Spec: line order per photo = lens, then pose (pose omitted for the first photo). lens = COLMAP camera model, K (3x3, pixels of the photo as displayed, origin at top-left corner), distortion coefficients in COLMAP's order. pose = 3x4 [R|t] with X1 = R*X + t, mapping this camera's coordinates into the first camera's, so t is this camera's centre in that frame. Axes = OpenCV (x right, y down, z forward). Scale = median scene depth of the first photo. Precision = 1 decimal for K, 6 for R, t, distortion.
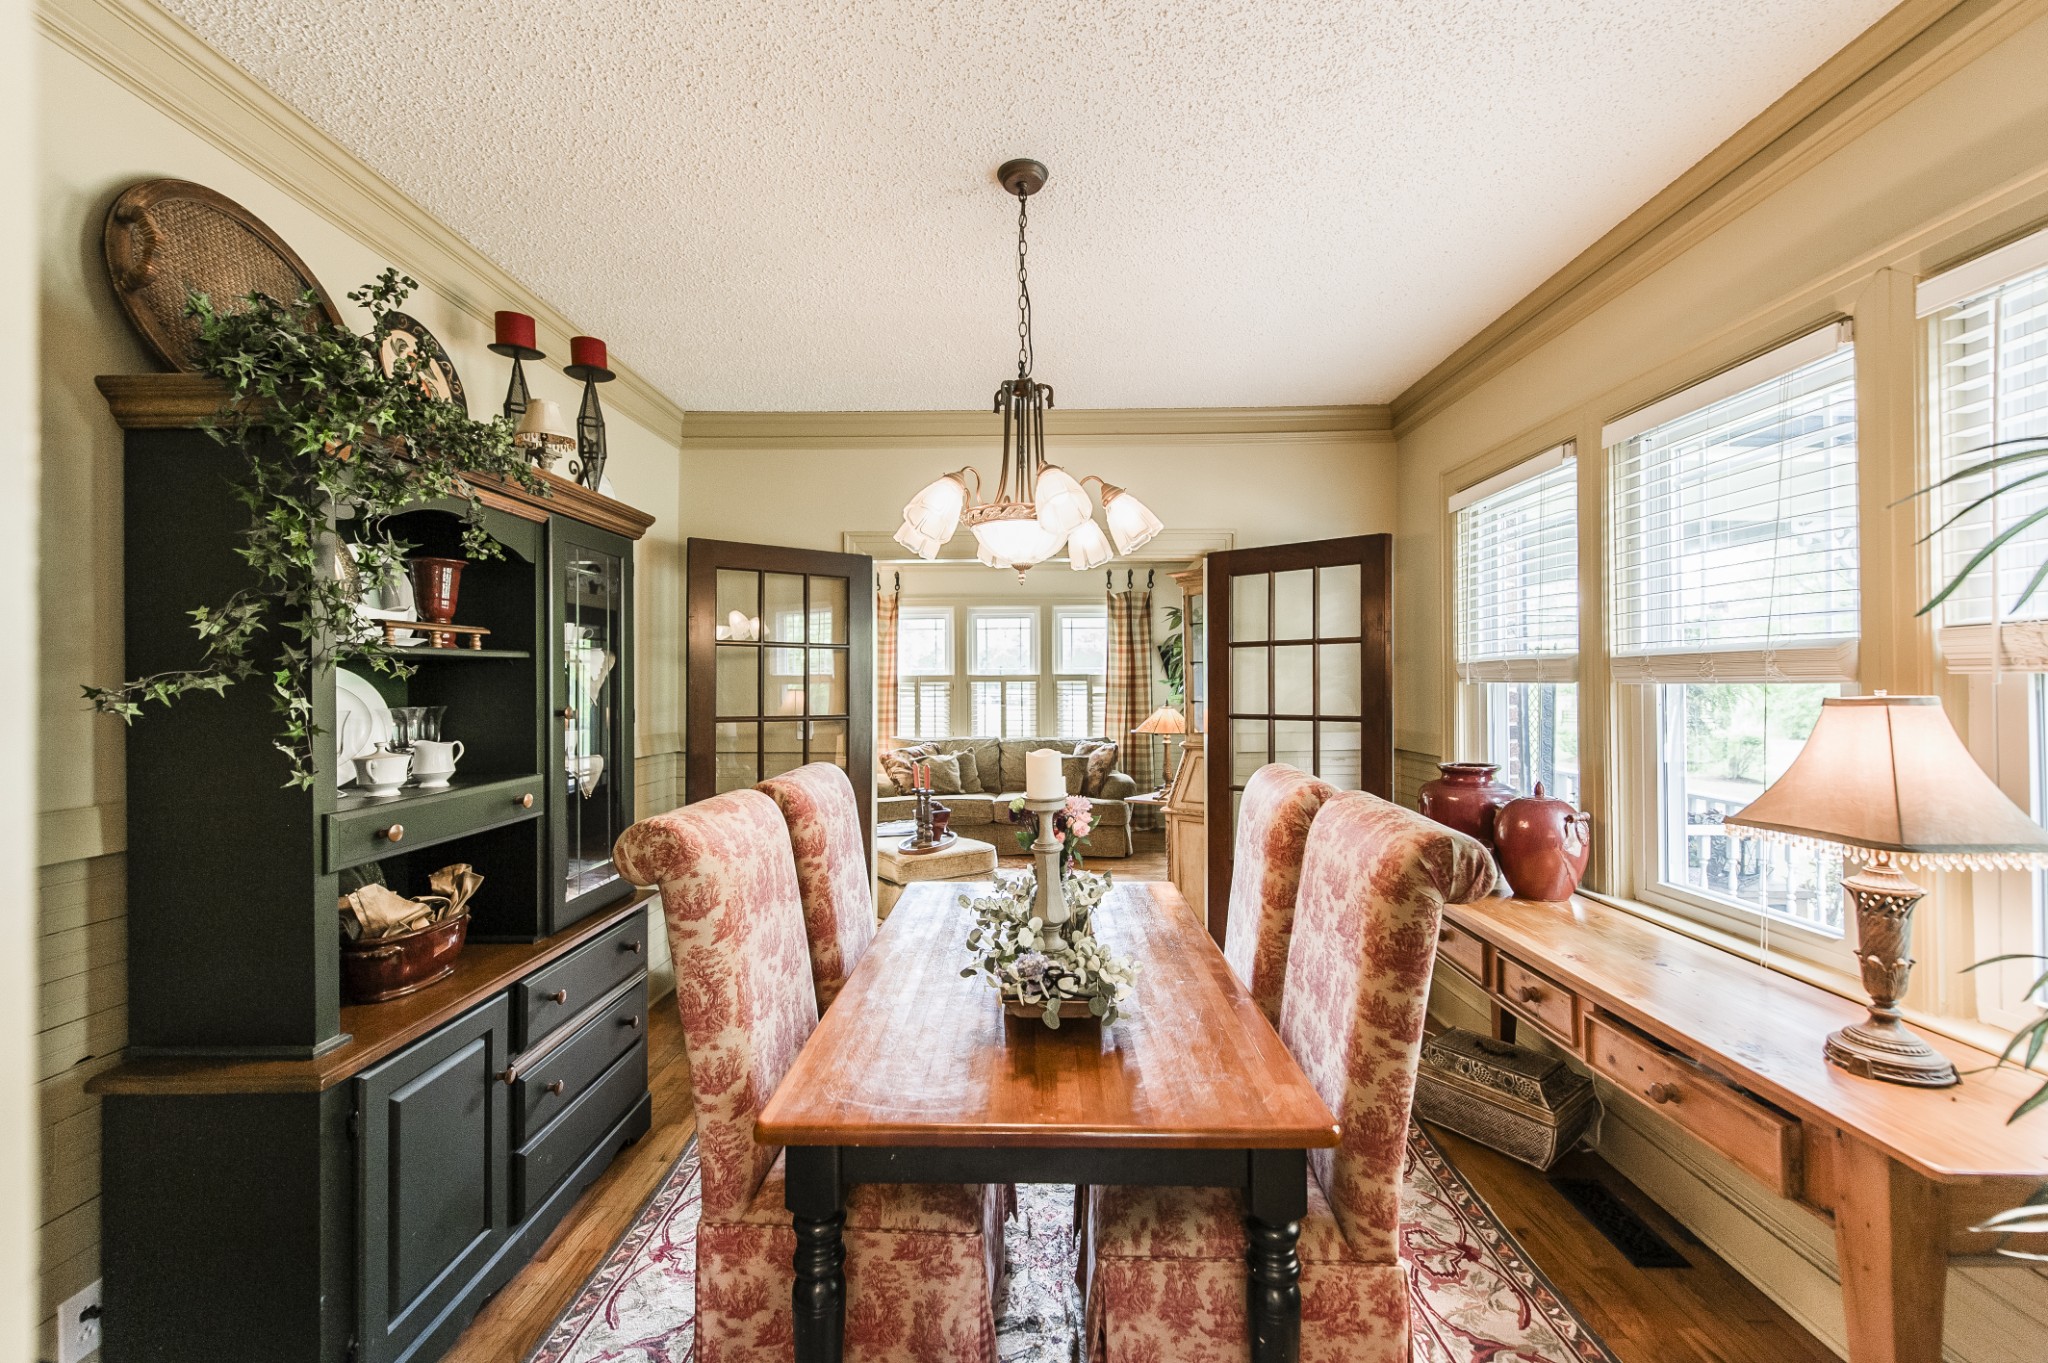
lens RADIAL K [[813.9, 0, 1031.3], [0, 813.9, 676.3], [0, 0, 1]] dist [0.002614, 0.000024]
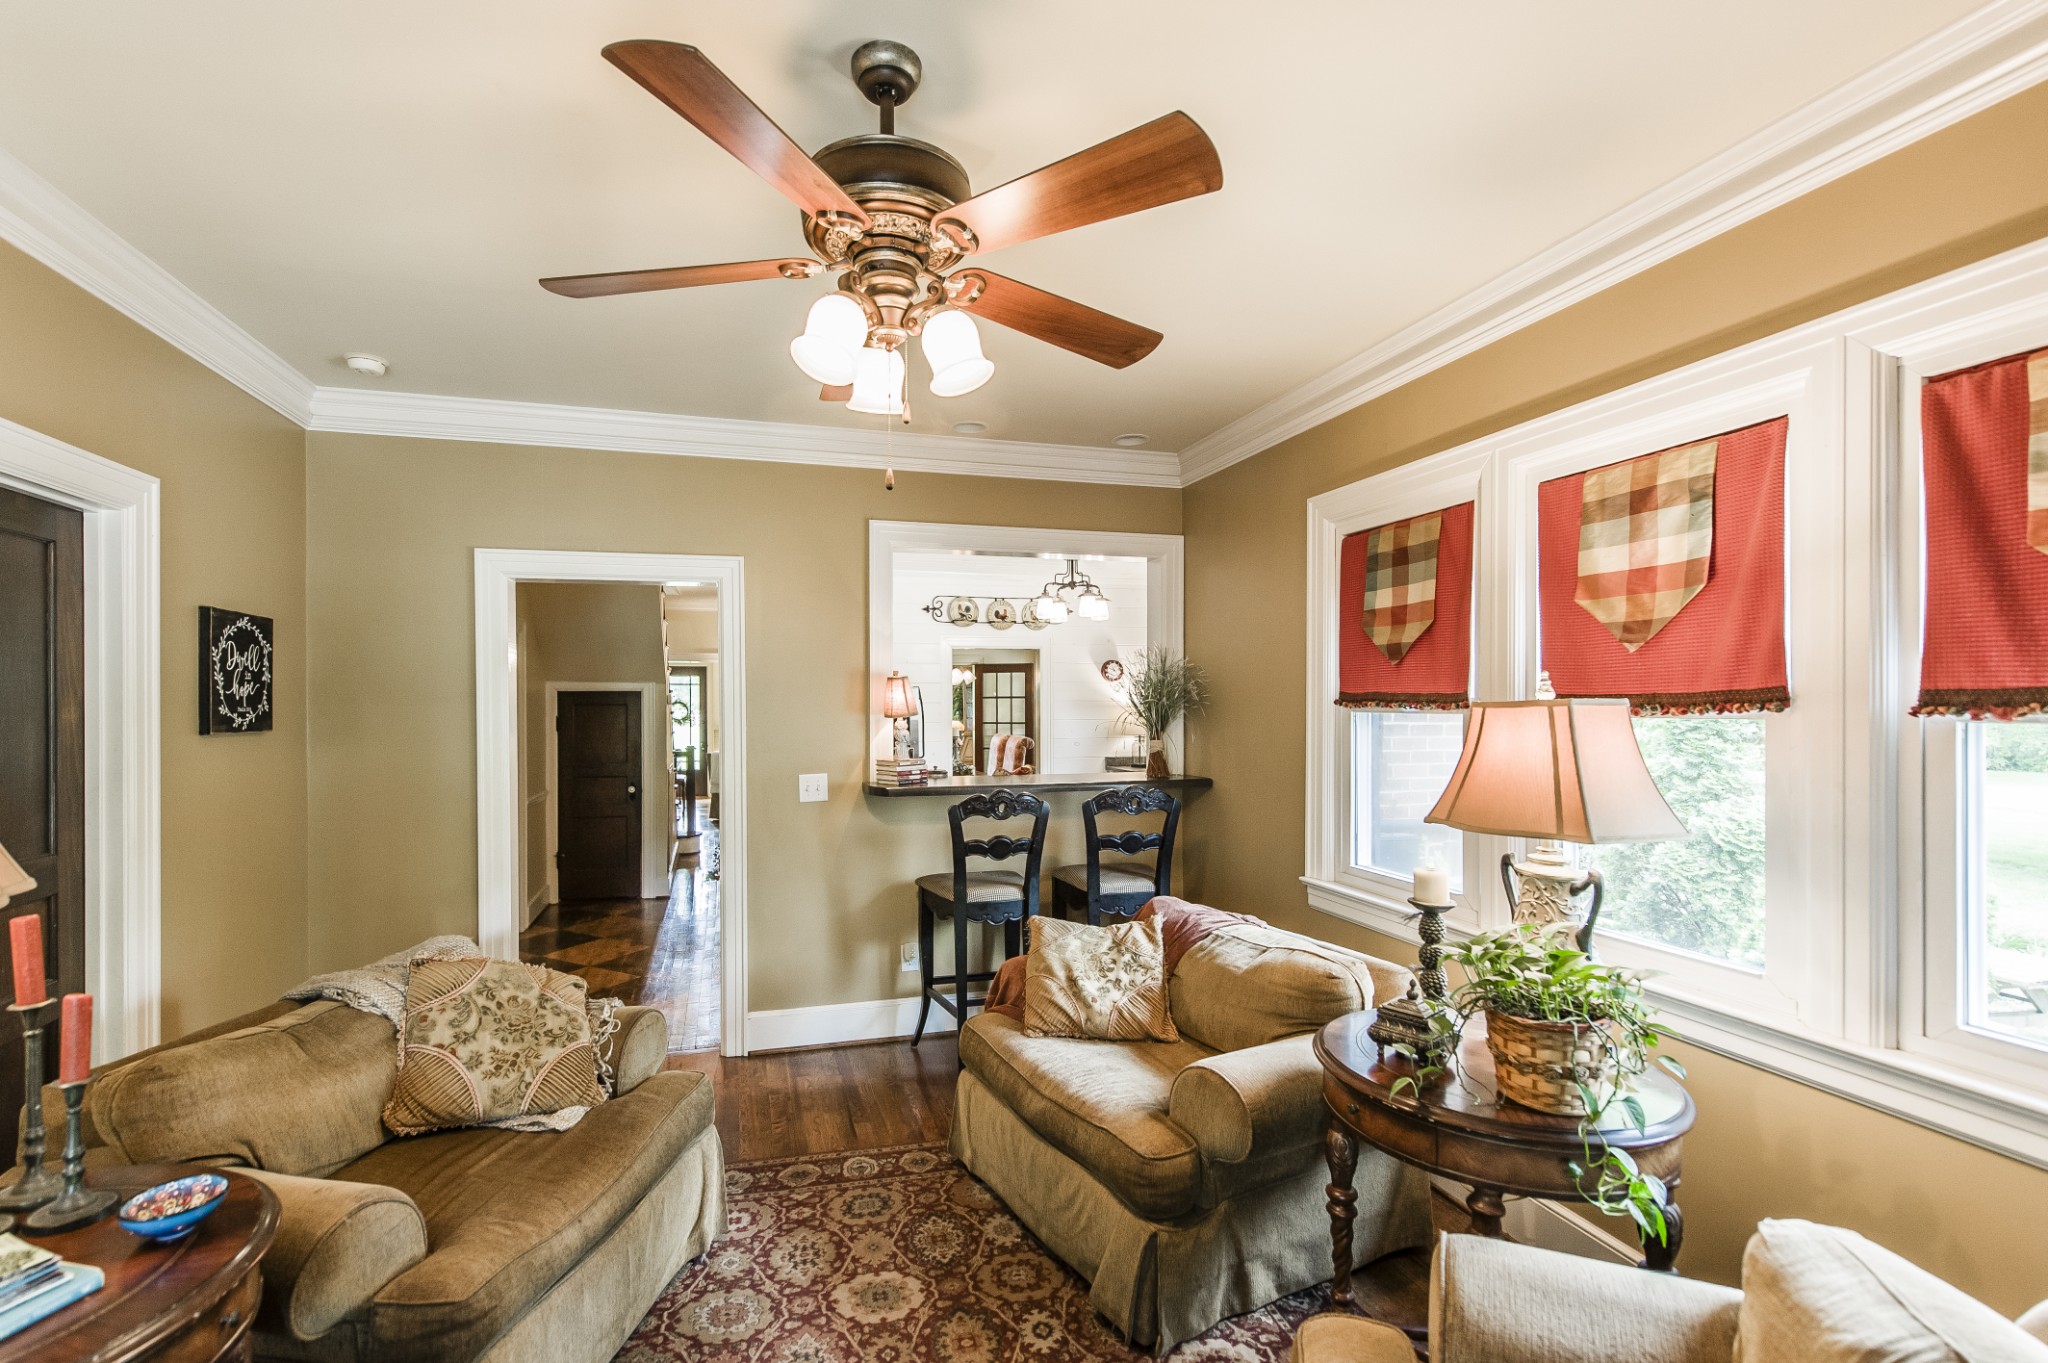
lens RADIAL K [[967.2, 0, 1027.6], [0, 967.2, 702.9], [0, 0, 1]] dist [0.001662, 0.000067]
pose [[0.955479, -0.003866, 0.295033, -0.610575], [0.001540, 0.999966, 0.008116, -0.049046], [-0.295054, -0.007300, 0.955453, -2.302349]]
